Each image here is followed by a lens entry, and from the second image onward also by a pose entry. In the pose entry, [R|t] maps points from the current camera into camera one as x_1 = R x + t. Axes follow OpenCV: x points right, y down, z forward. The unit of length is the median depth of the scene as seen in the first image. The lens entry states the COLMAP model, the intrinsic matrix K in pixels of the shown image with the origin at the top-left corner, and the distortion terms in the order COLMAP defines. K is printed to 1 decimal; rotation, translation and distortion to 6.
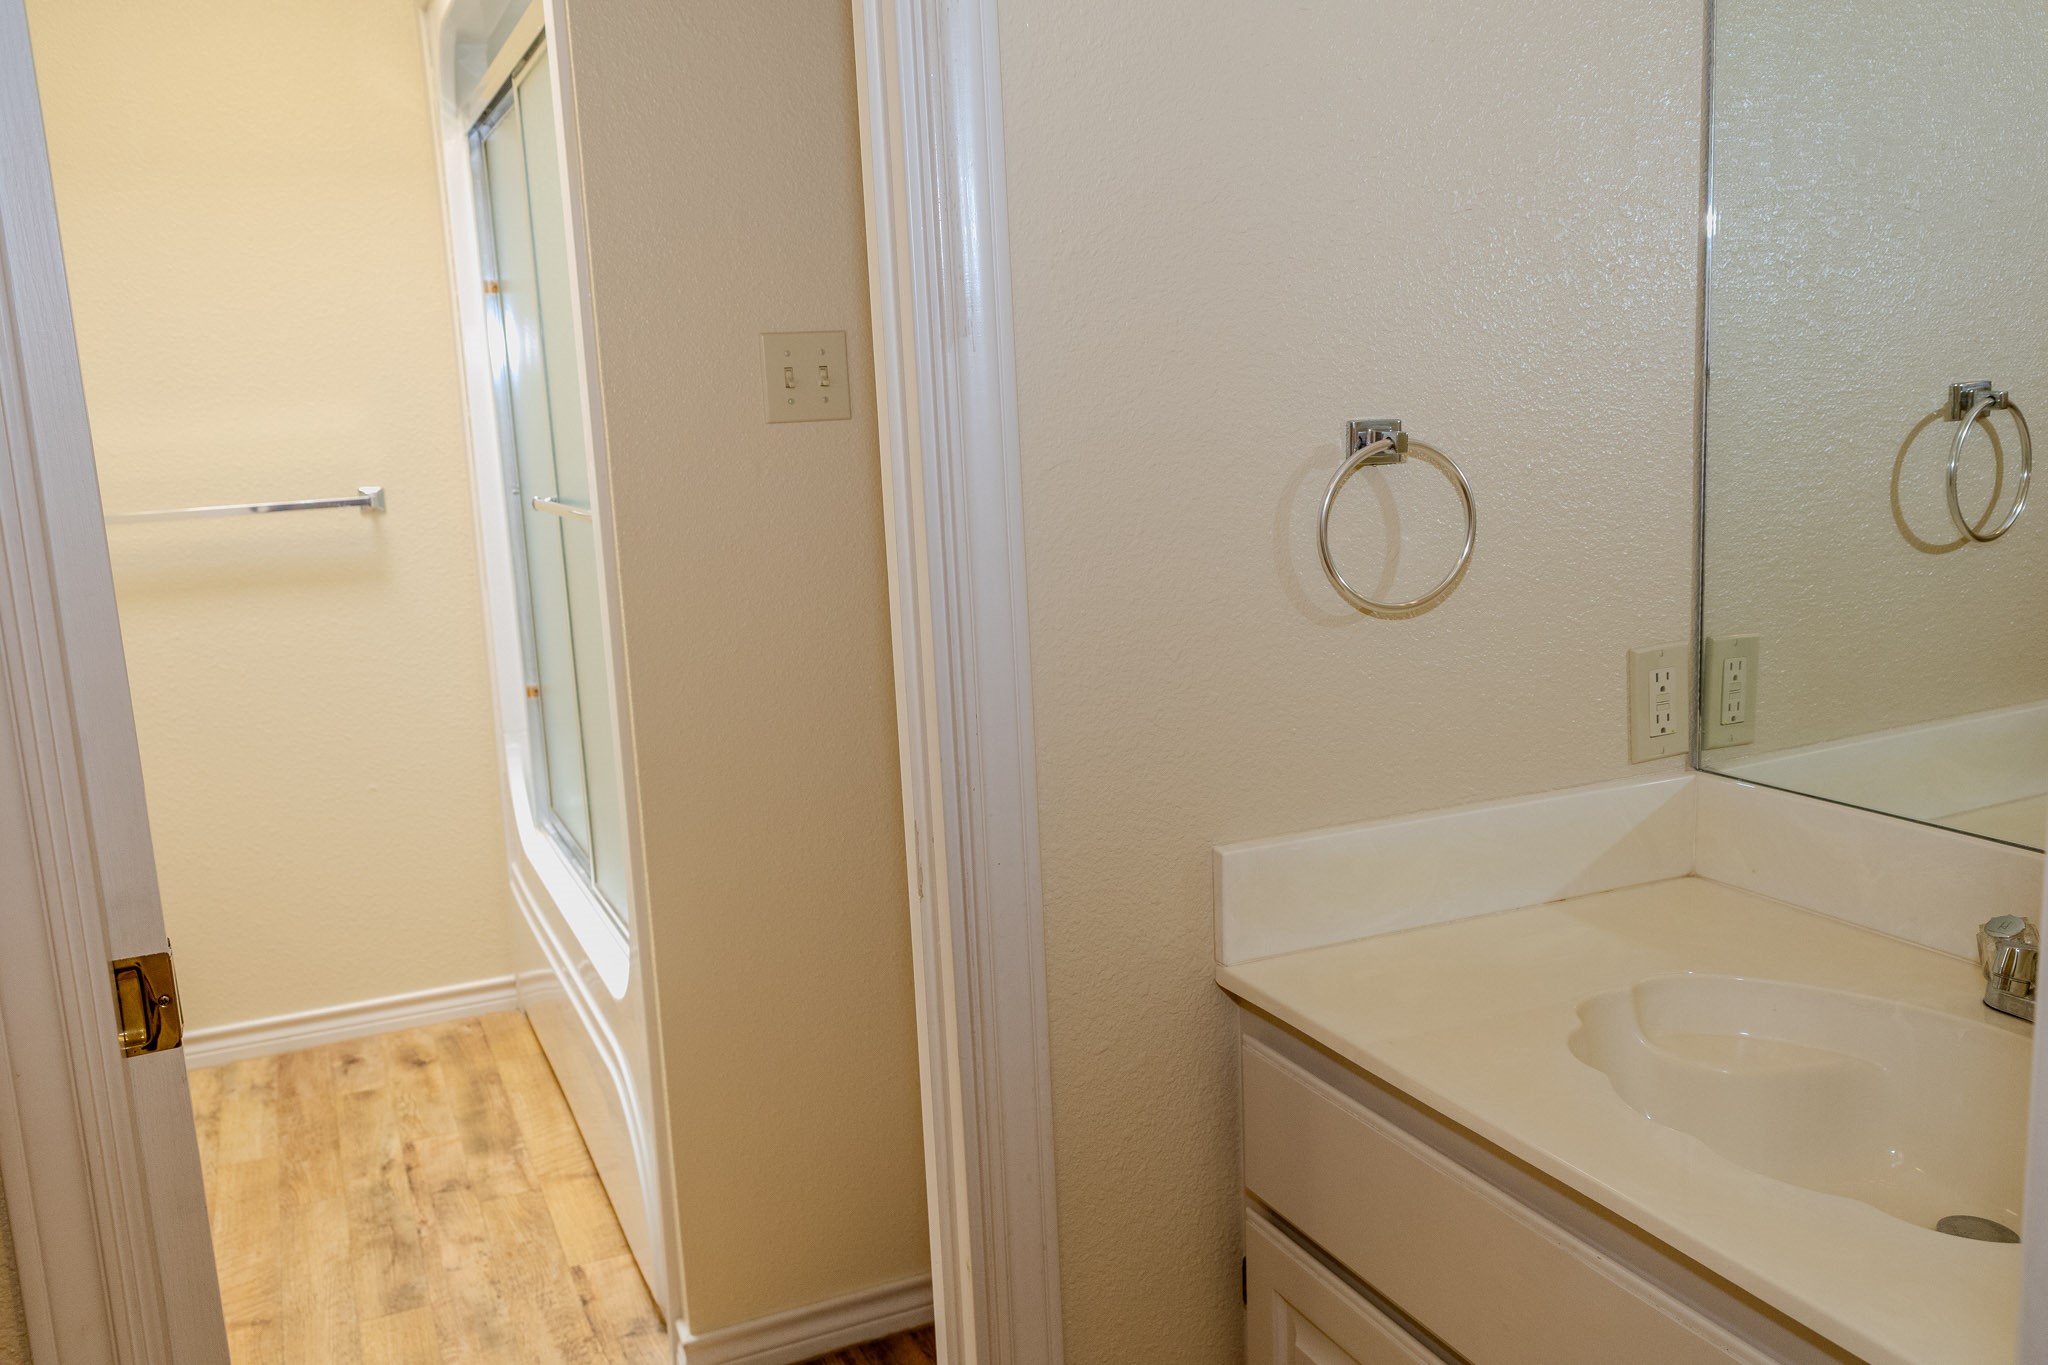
lens RADIAL K [[1656.6, 0, 1021.0], [0, 1656.6, 682.6], [0, 0, 1]] dist [0.028188, -0.041919]
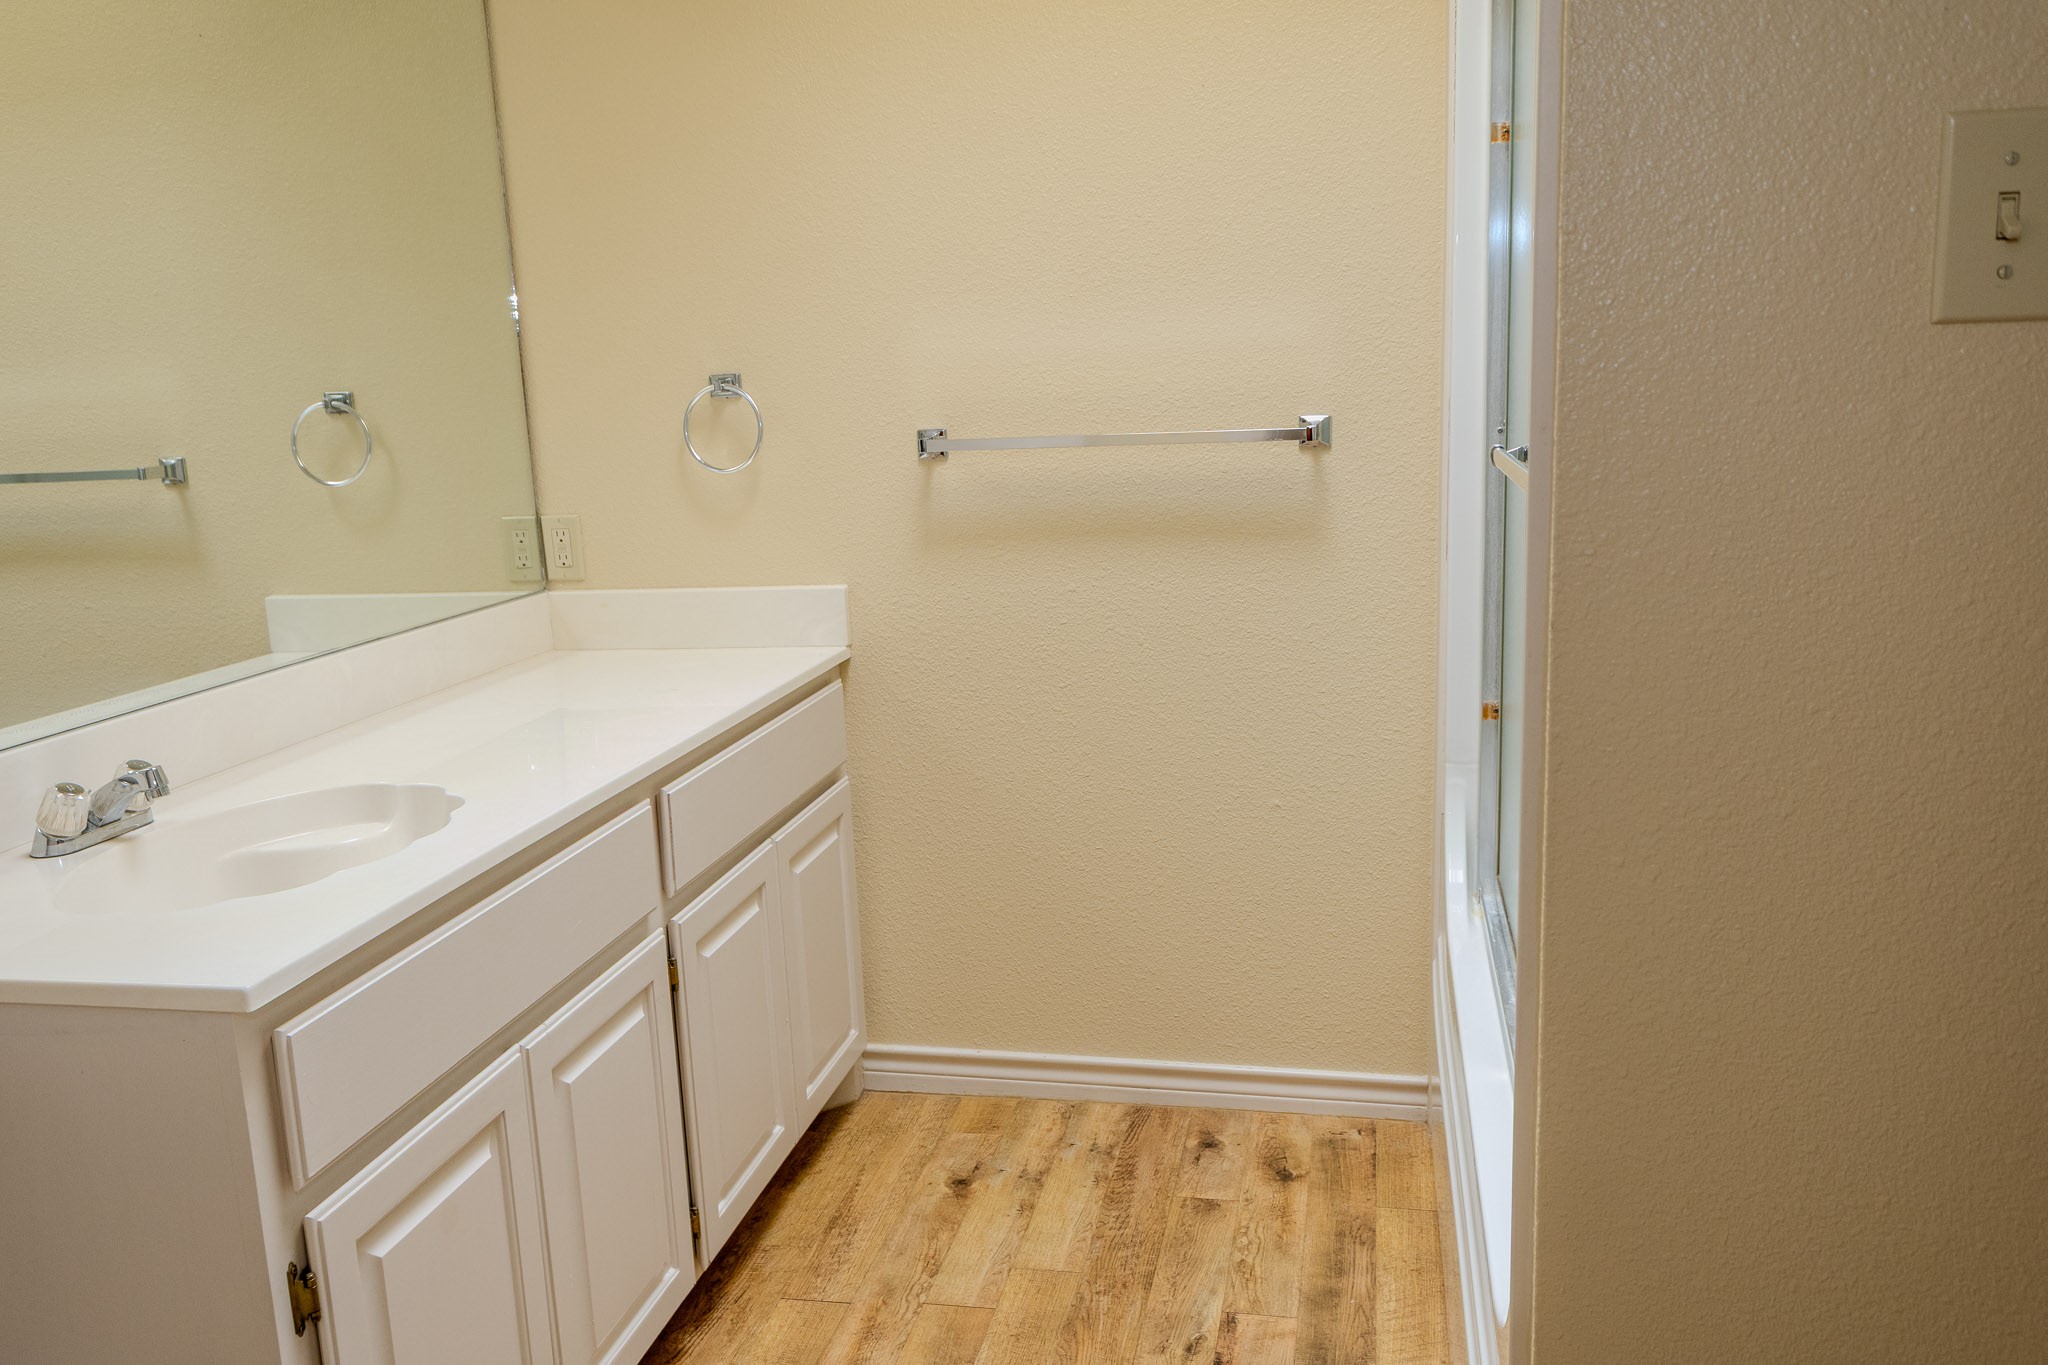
lens RADIAL K [[1656.6, 0, 1024.6], [0, 1656.6, 676.2], [0, 0, 1]] dist [0.028188, -0.041919]
pose [[0.809195, 0.130521, -0.572860, -0.052447], [-0.104025, 0.991436, 0.078948, -0.046546], [0.578258, -0.004293, 0.815842, 0.315992]]
